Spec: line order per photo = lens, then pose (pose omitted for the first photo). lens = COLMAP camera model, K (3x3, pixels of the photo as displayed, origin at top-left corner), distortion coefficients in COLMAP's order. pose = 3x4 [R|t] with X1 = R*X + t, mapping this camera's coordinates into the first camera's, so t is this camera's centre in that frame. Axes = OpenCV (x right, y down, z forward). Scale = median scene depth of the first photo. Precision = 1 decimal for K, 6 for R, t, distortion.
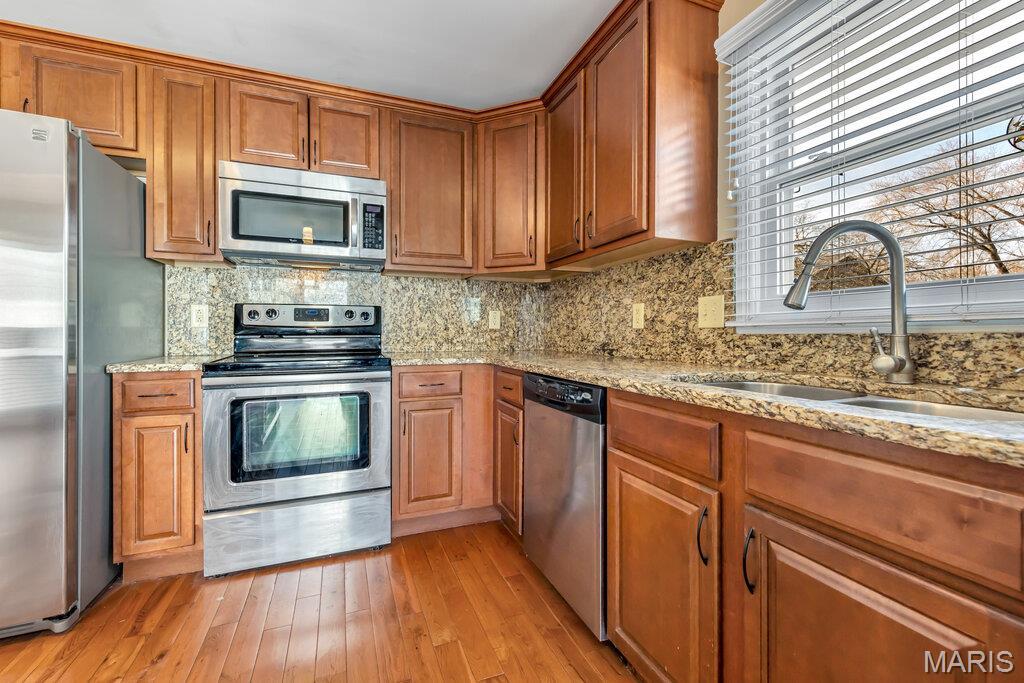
lens RADIAL K [[435.0, 0, 511.3], [0, 435.0, 331.1], [0, 0, 1]] dist [0.004353, 0.000469]
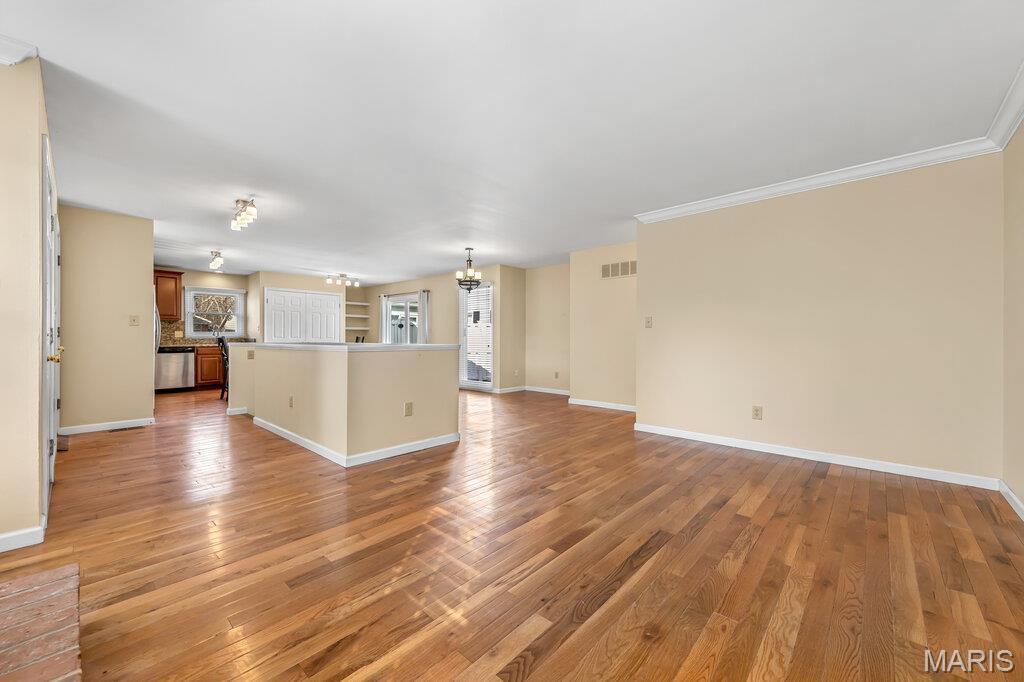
lens RADIAL K [[398.8, 0, 513.9], [0, 398.8, 340.8], [0, 0, 1]] dist [0.000567, 0.000685]
pose [[-0.430838, -0.003930, 0.902421, -4.305040], [-0.006821, 0.999976, 0.001098, 0.002204], [-0.902404, -0.005683, -0.430855, -0.437151]]
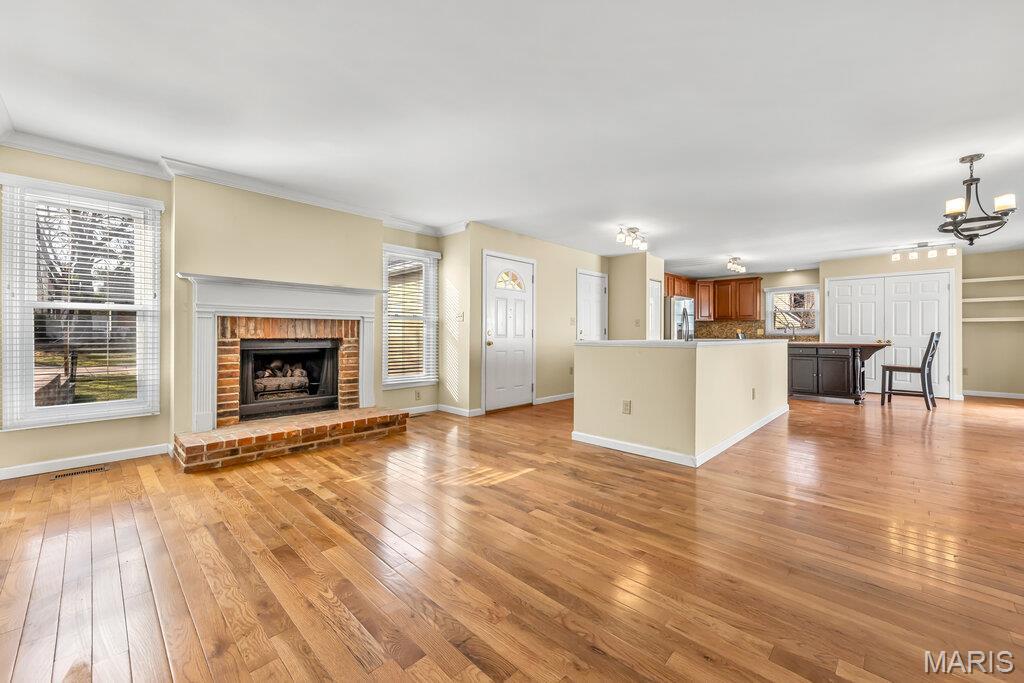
lens RADIAL K [[398.8, 0, 508.0], [0, 398.8, 331.9], [0, 0, 1]] dist [0.000567, 0.000685]
pose [[0.916307, 0.005046, 0.400445, -3.731004], [-0.004052, 0.999986, -0.003330, -0.005519], [-0.400456, 0.001428, 0.916315, -1.995108]]
